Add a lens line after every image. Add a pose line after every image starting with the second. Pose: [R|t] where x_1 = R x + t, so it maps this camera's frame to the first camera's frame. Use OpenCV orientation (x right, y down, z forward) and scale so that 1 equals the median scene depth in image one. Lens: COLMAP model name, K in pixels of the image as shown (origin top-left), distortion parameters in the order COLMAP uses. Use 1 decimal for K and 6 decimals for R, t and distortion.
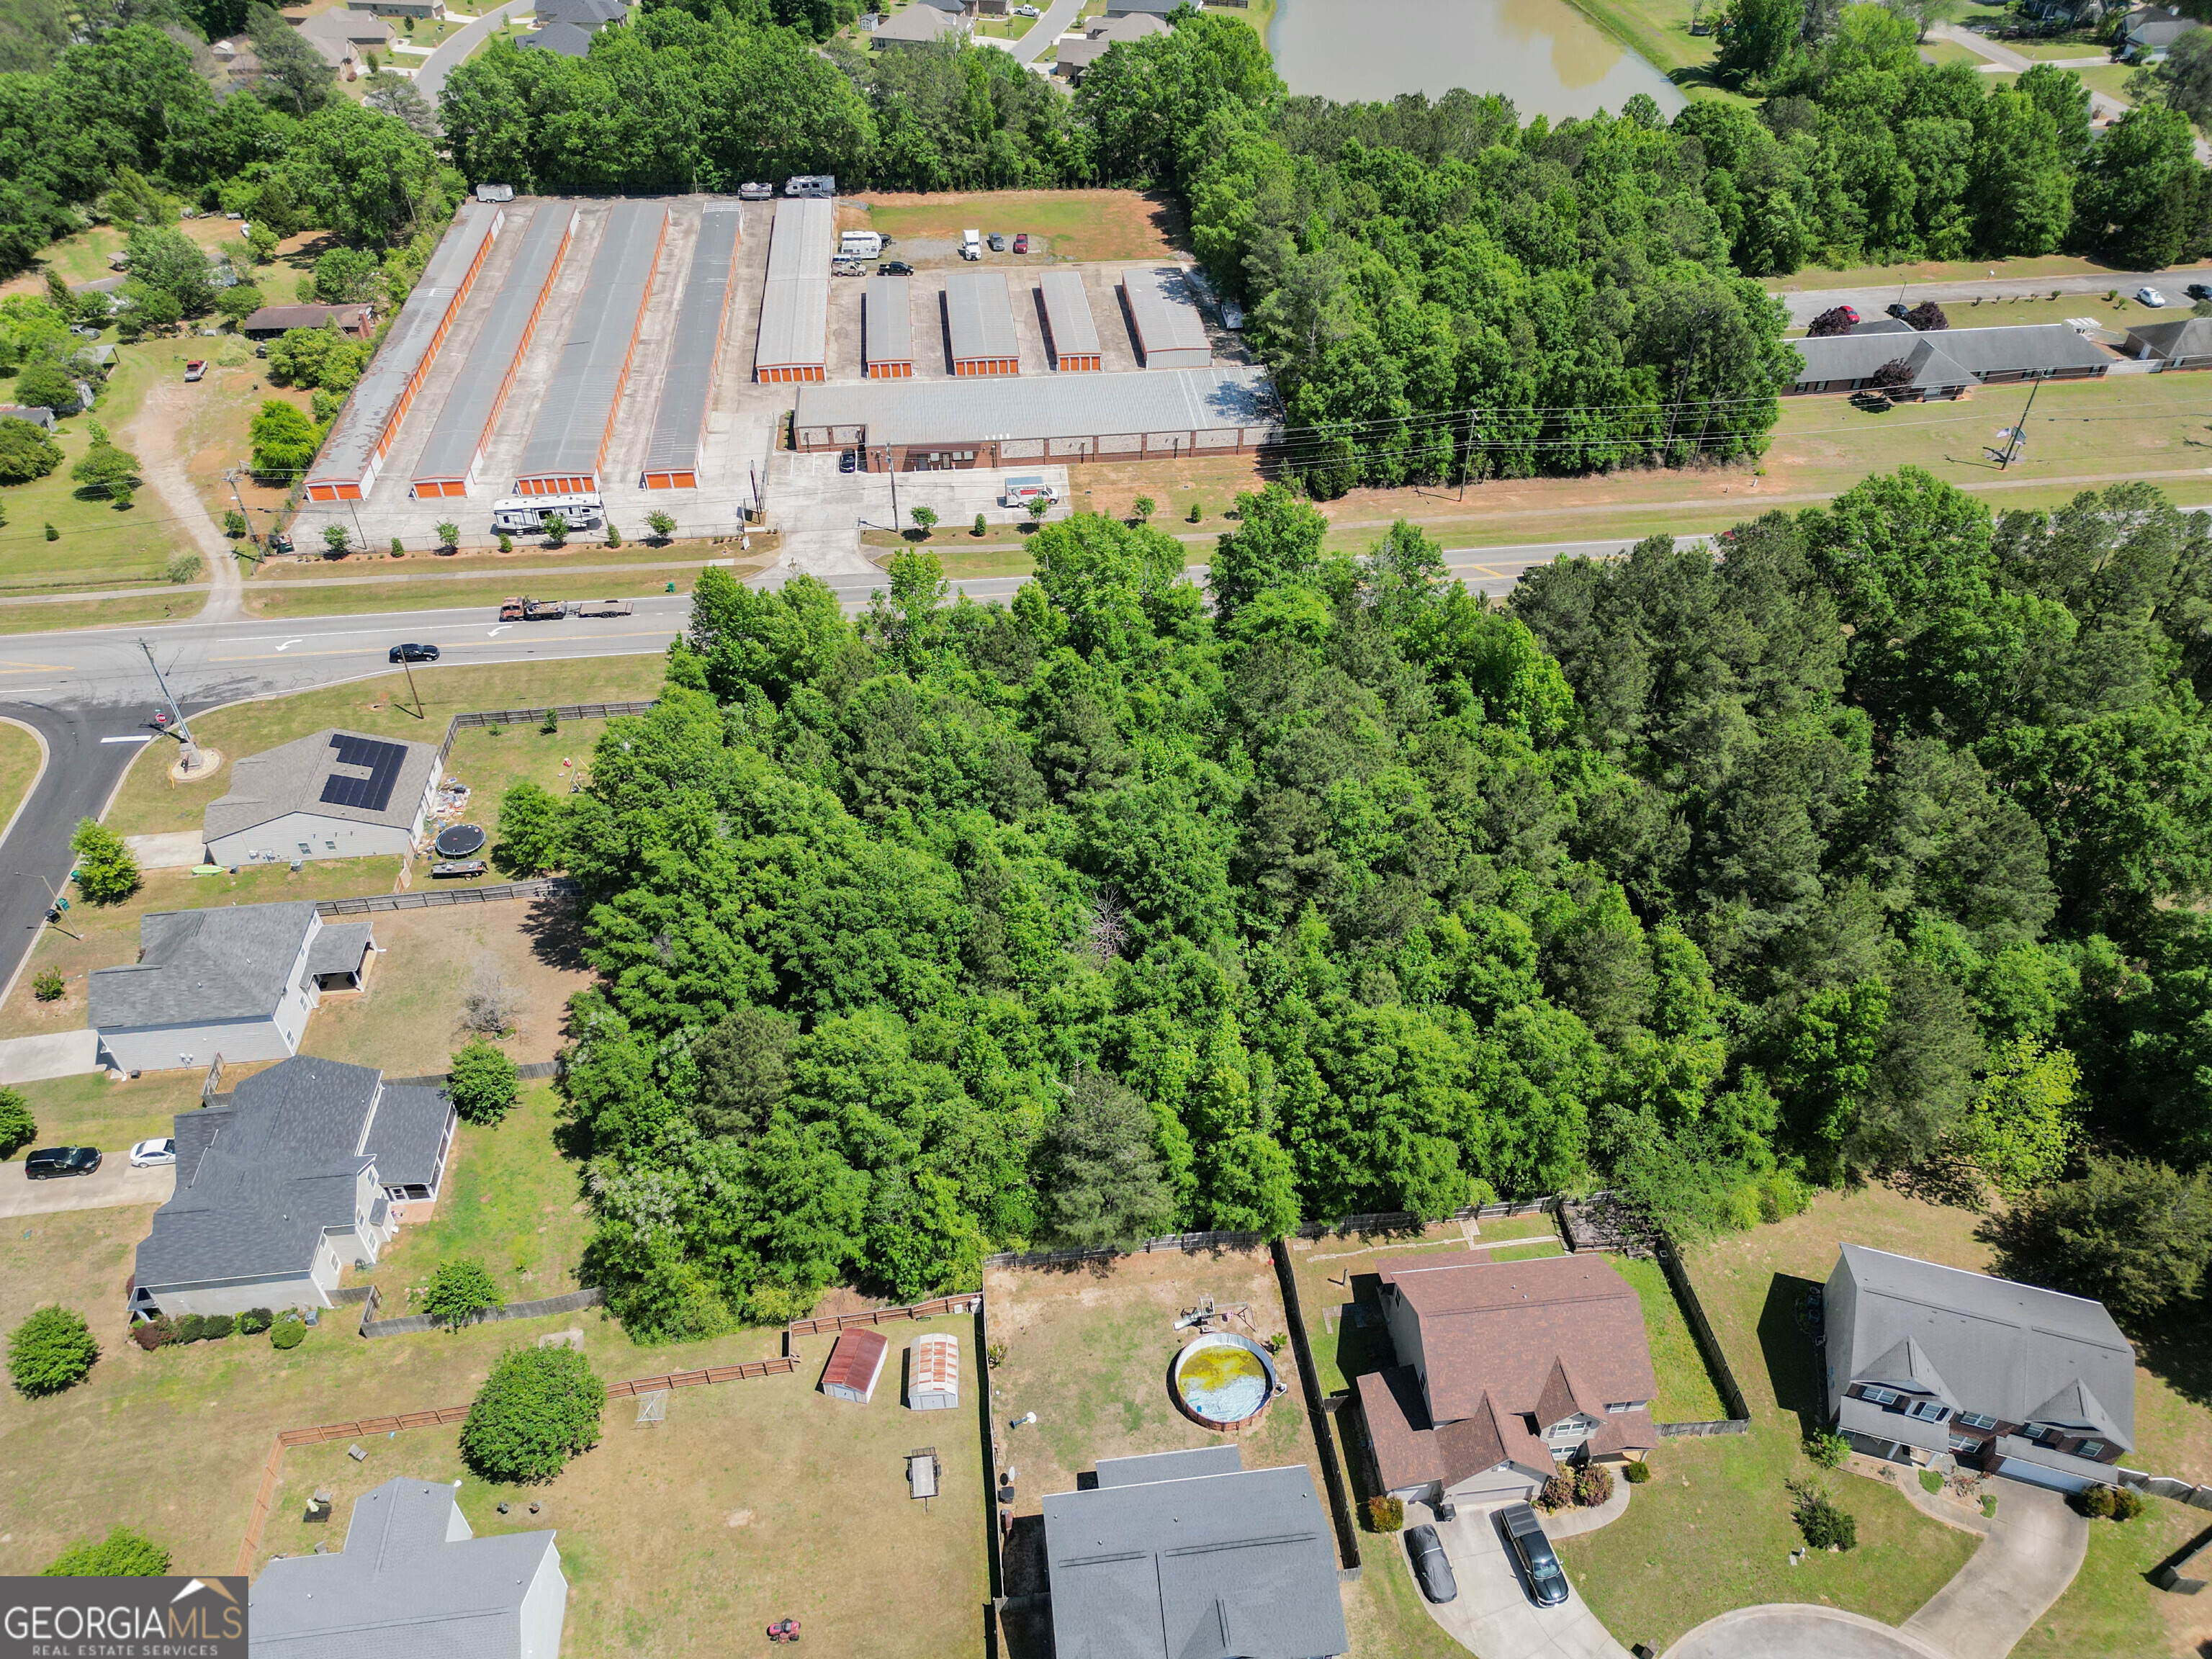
lens RADIAL K [[1542.0, 0, 1103.1], [0, 1542.0, 827.7], [0, 0, 1]] dist [0.067325, -0.059861]
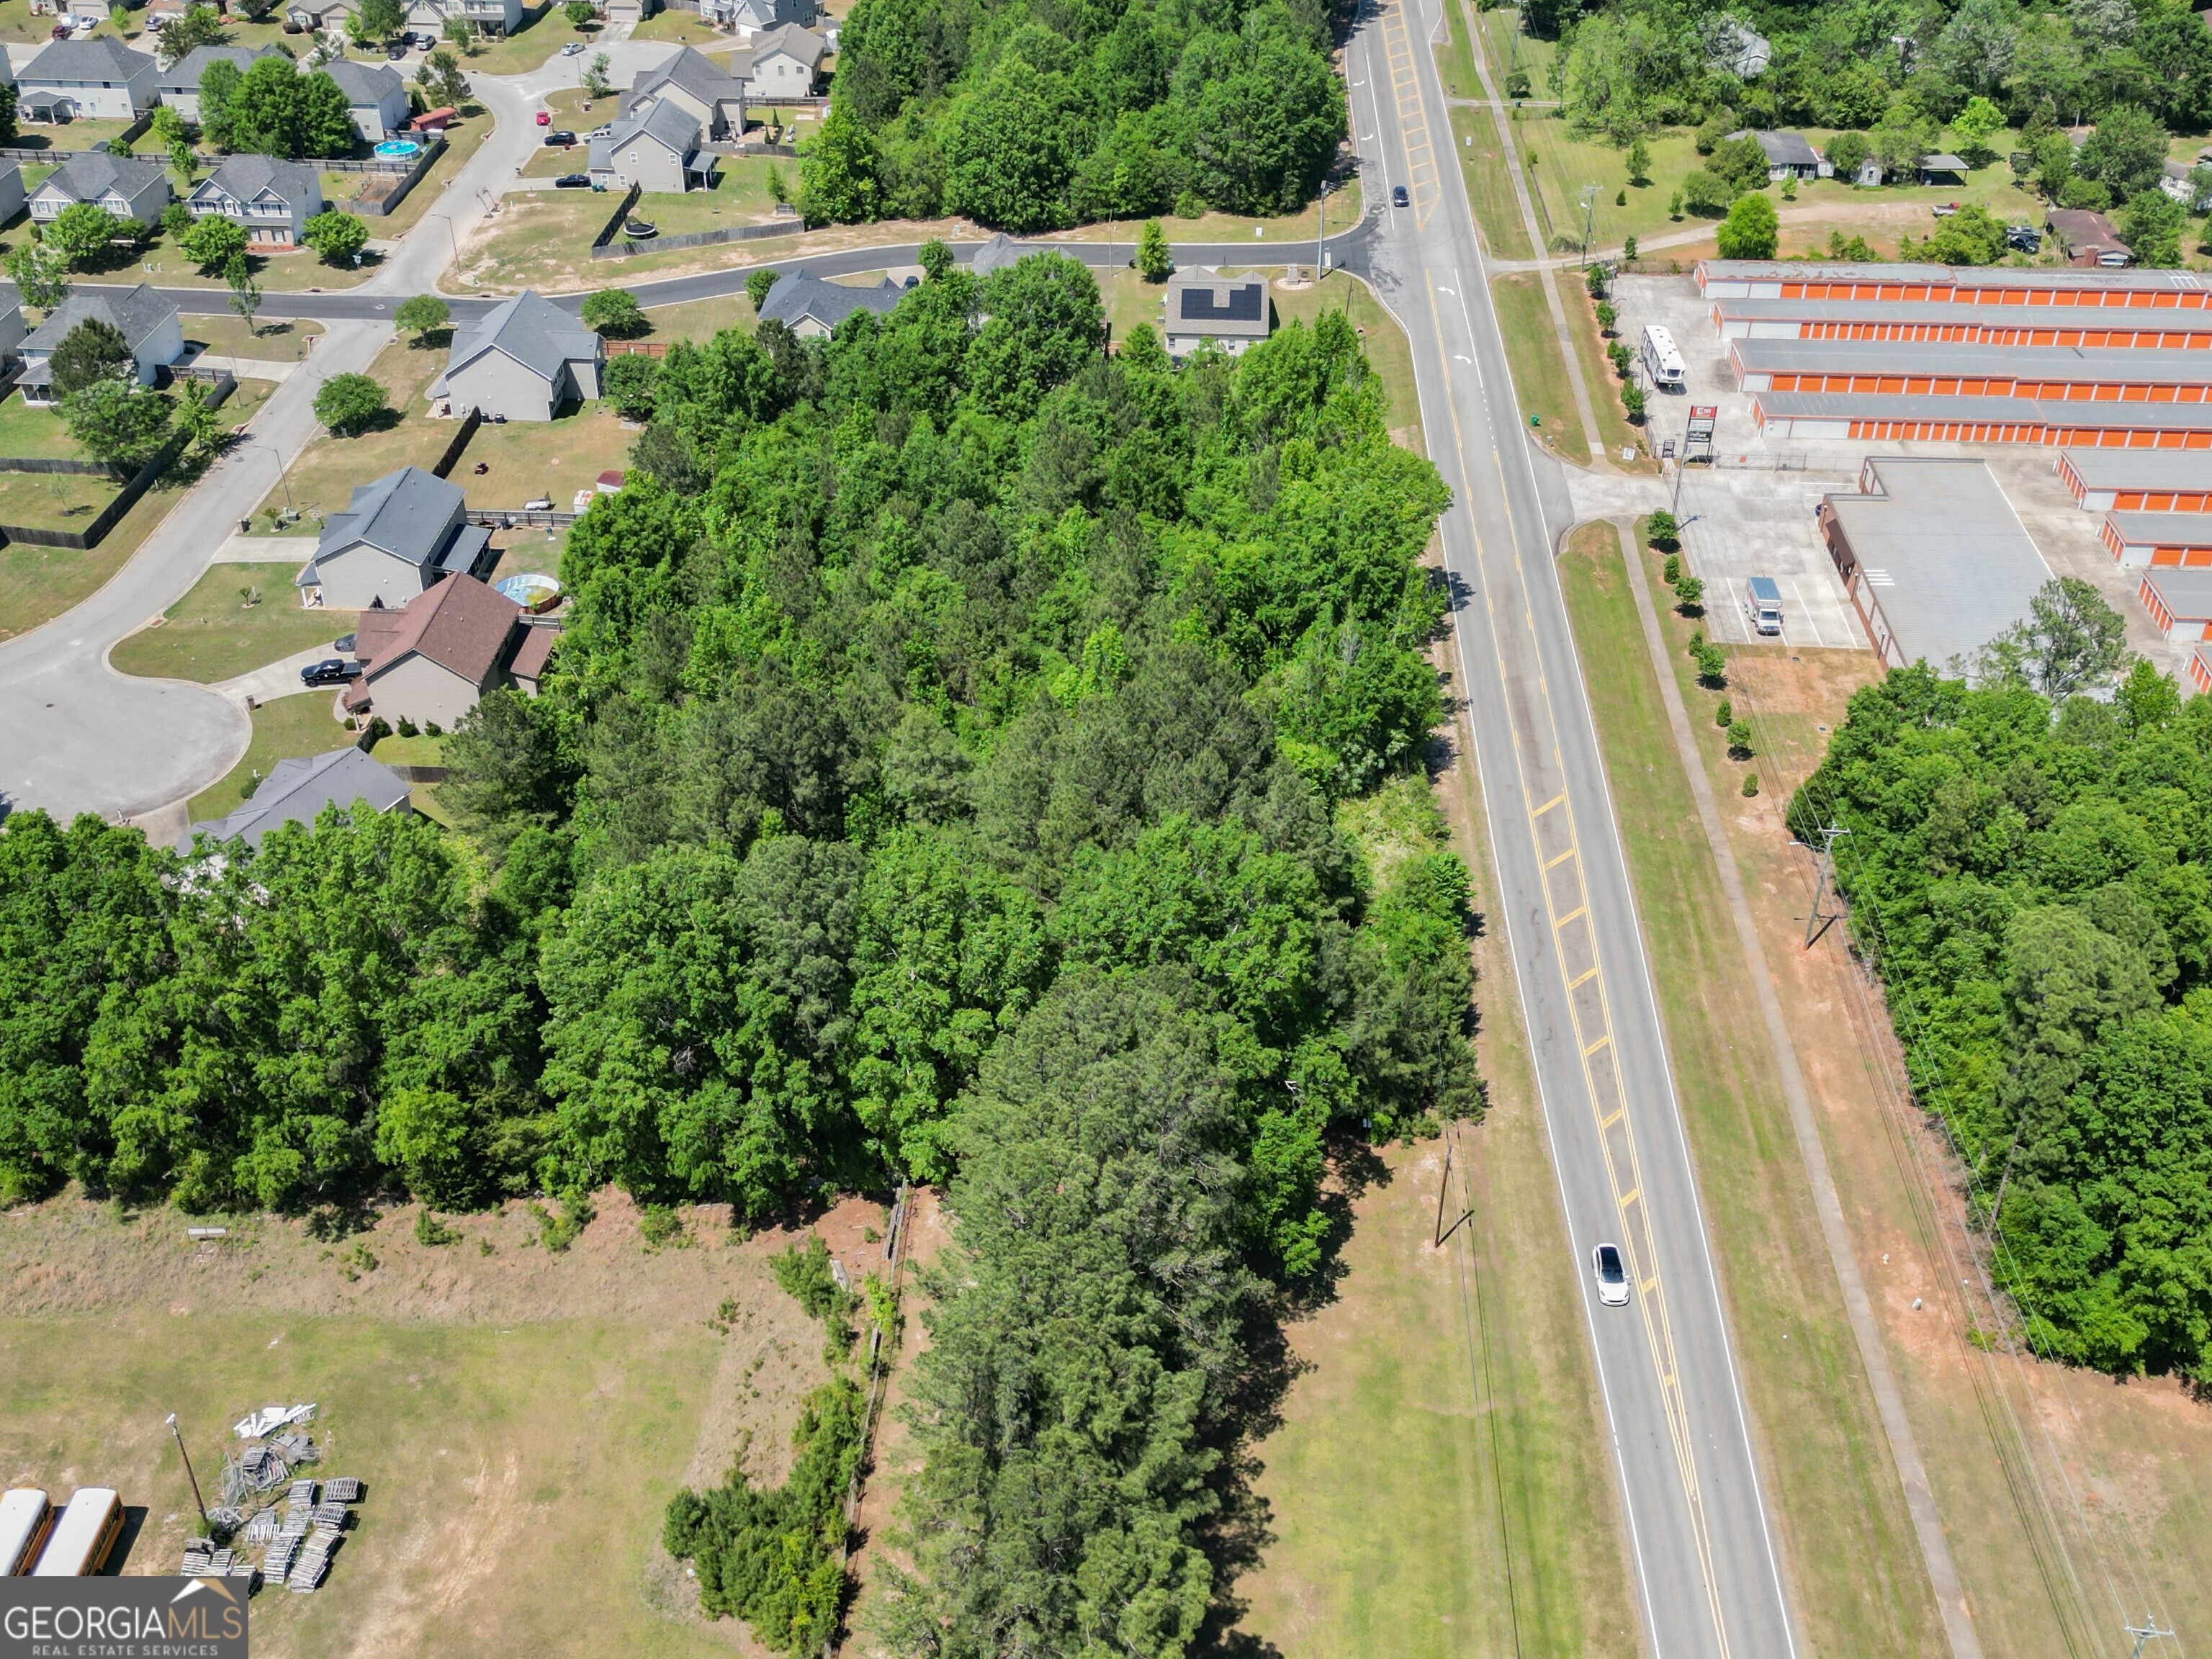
lens RADIAL K [[2257.5, 0, 1099.9], [0, 2257.5, 821.6], [0, 0, 1]] dist [0.129506, -0.268121]
pose [[-0.165593, 0.556821, -0.813959, 0.967110], [-0.648221, 0.560559, 0.515348, -0.513283], [0.743229, 0.612963, 0.268119, 0.495966]]
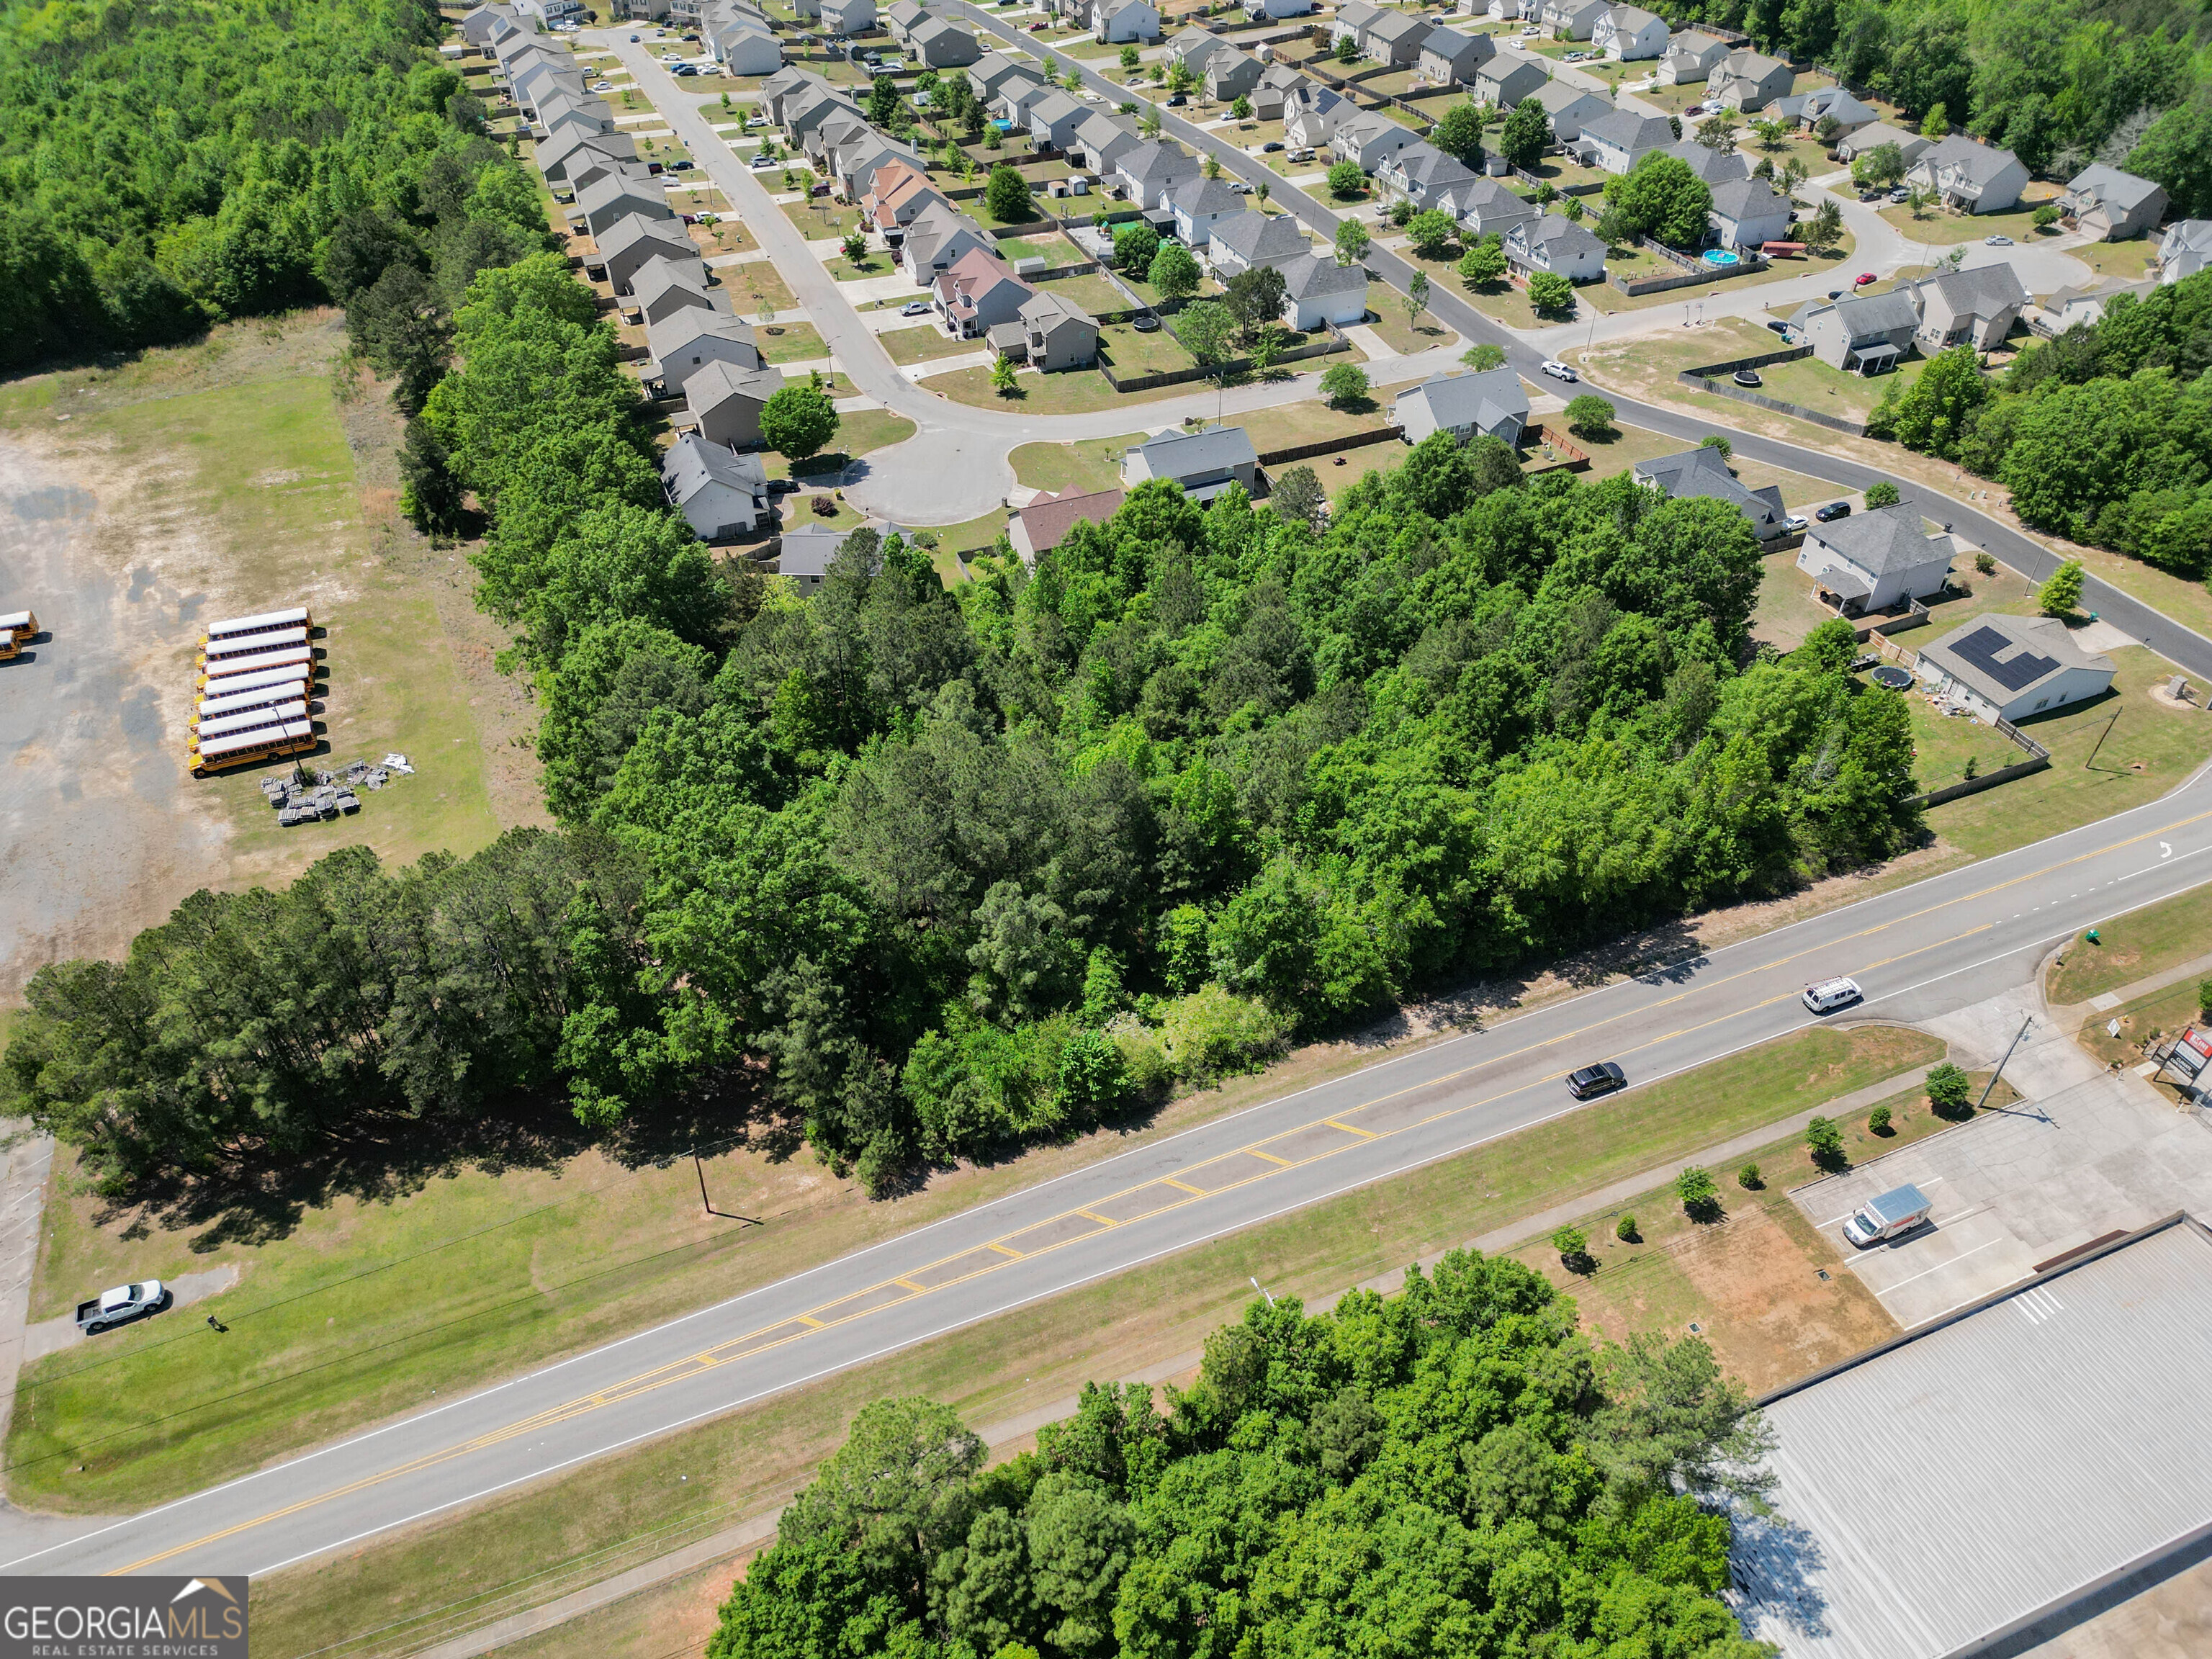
lens RADIAL K [[1542.0, 0, 1103.1], [0, 1542.0, 827.7], [0, 0, 1]] dist [0.067325, -0.059861]
pose [[-0.959926, 0.179692, -0.215066, 0.367350], [-0.186278, 0.164254, 0.968670, -0.792035], [0.209387, 0.969913, -0.124199, 0.827704]]
